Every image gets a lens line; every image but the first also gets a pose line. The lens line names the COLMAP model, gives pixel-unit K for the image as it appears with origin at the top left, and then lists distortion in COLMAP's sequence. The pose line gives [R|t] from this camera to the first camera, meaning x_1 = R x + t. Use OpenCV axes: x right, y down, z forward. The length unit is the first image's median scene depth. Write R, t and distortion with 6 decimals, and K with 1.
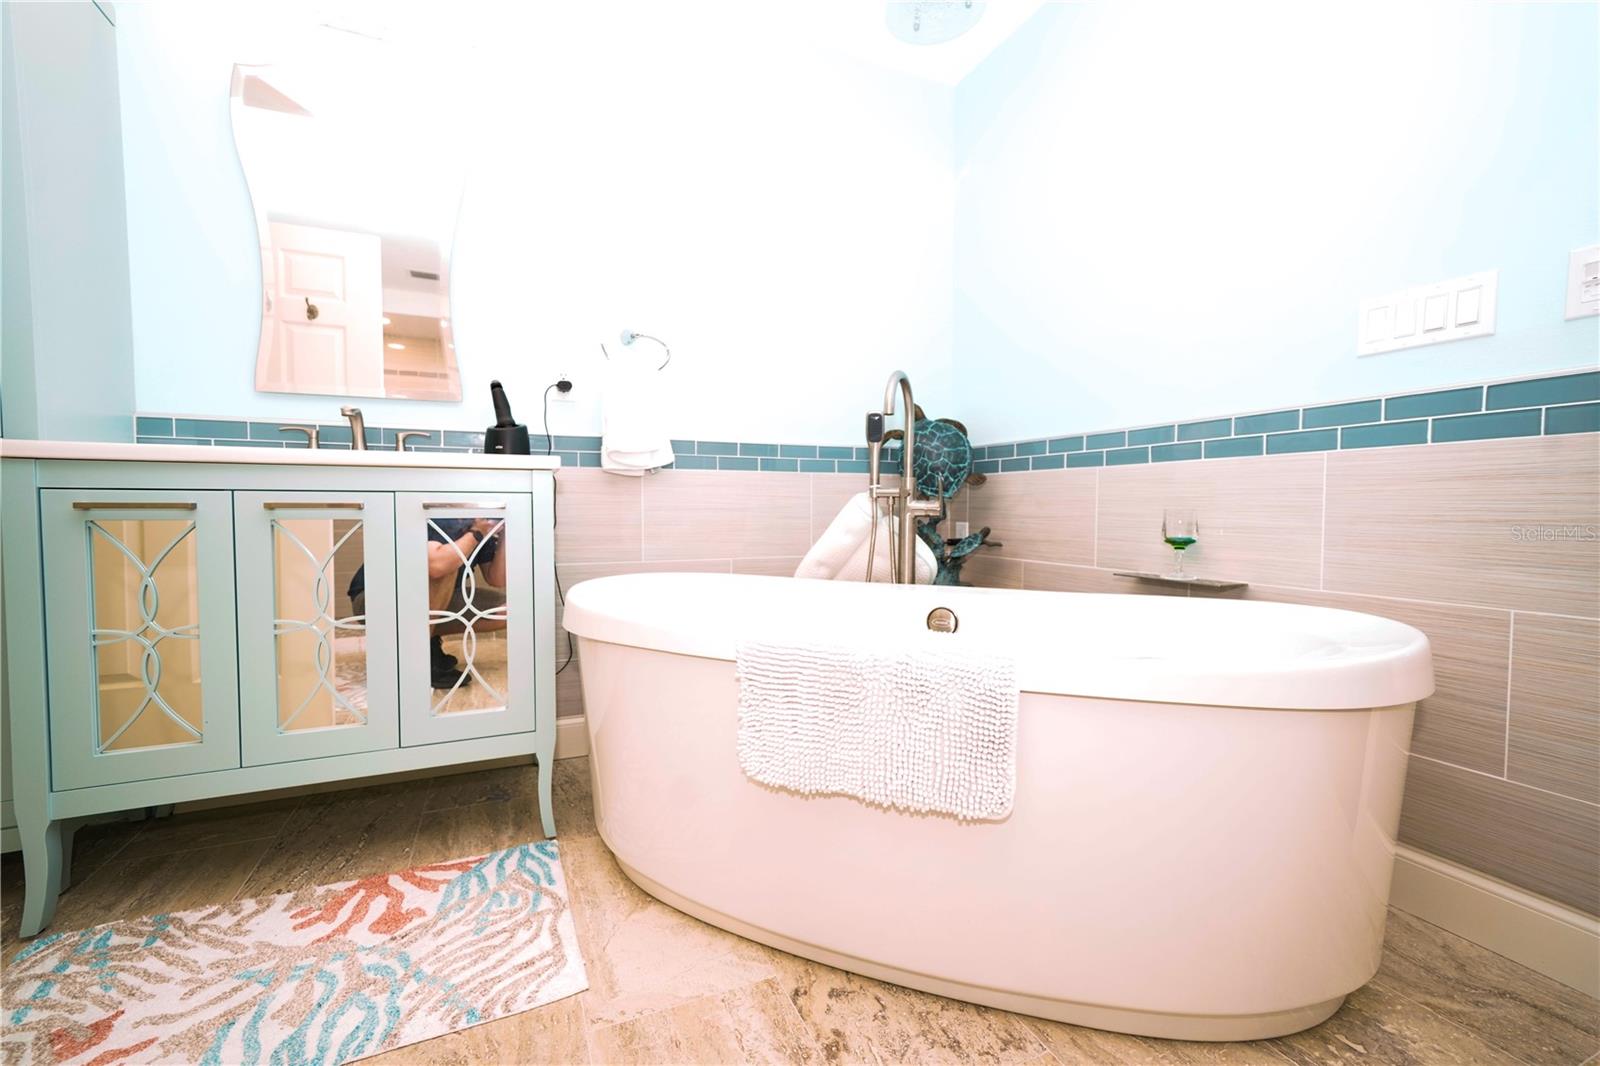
lens RADIAL K [[672.3, 0, 802.4], [0, 672.3, 538.6], [0, 0, 1]] dist [-0.001448, 0.003314]
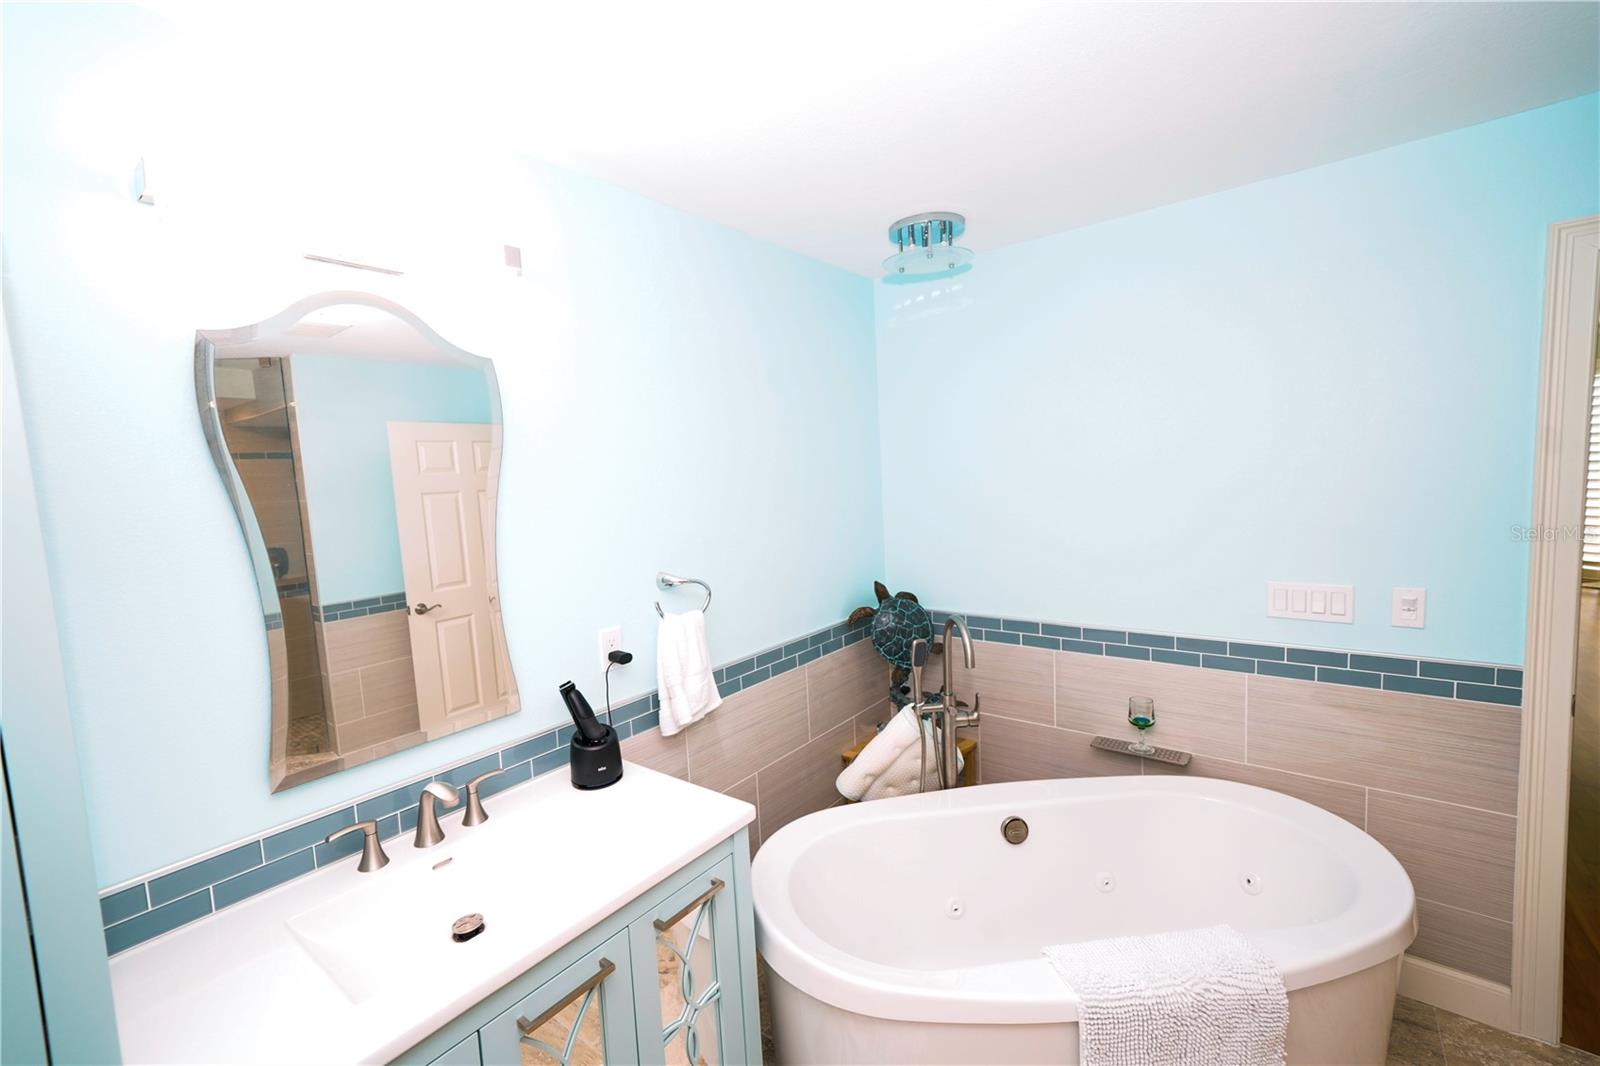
lens RADIAL K [[672.3, 0, 800.3], [0, 672.3, 532.7], [0, 0, 1]] dist [-0.001448, 0.003314]
pose [[0.880081, -0.088889, 0.466428, -0.532088], [0.071413, 0.995926, 0.055053, -0.412812], [-0.469422, -0.015142, 0.882844, 0.104252]]
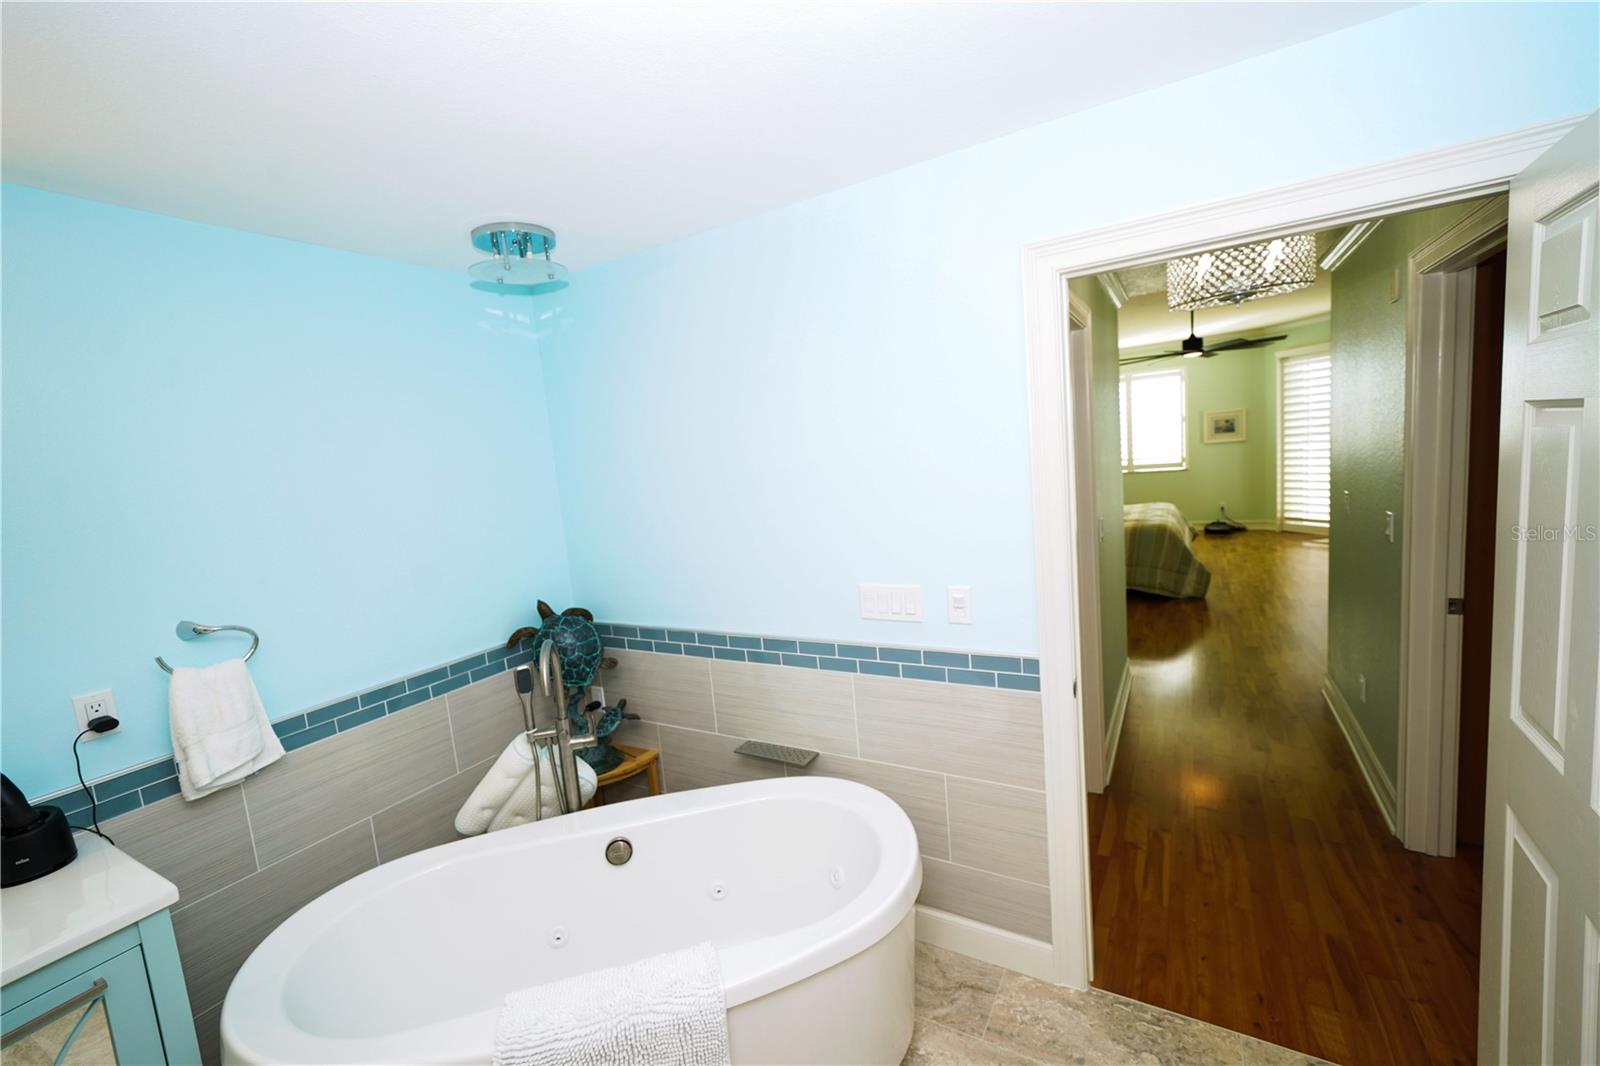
lens RADIAL K [[659.1, 0, 803.6], [0, 659.1, 530.6], [0, 0, 1]] dist [-0.000416, 0.003266]
pose [[0.805334, -0.144072, 0.575049, -0.100005], [0.115247, 0.989561, 0.086524, -0.418082], [-0.581511, -0.003408, 0.813531, -0.124064]]
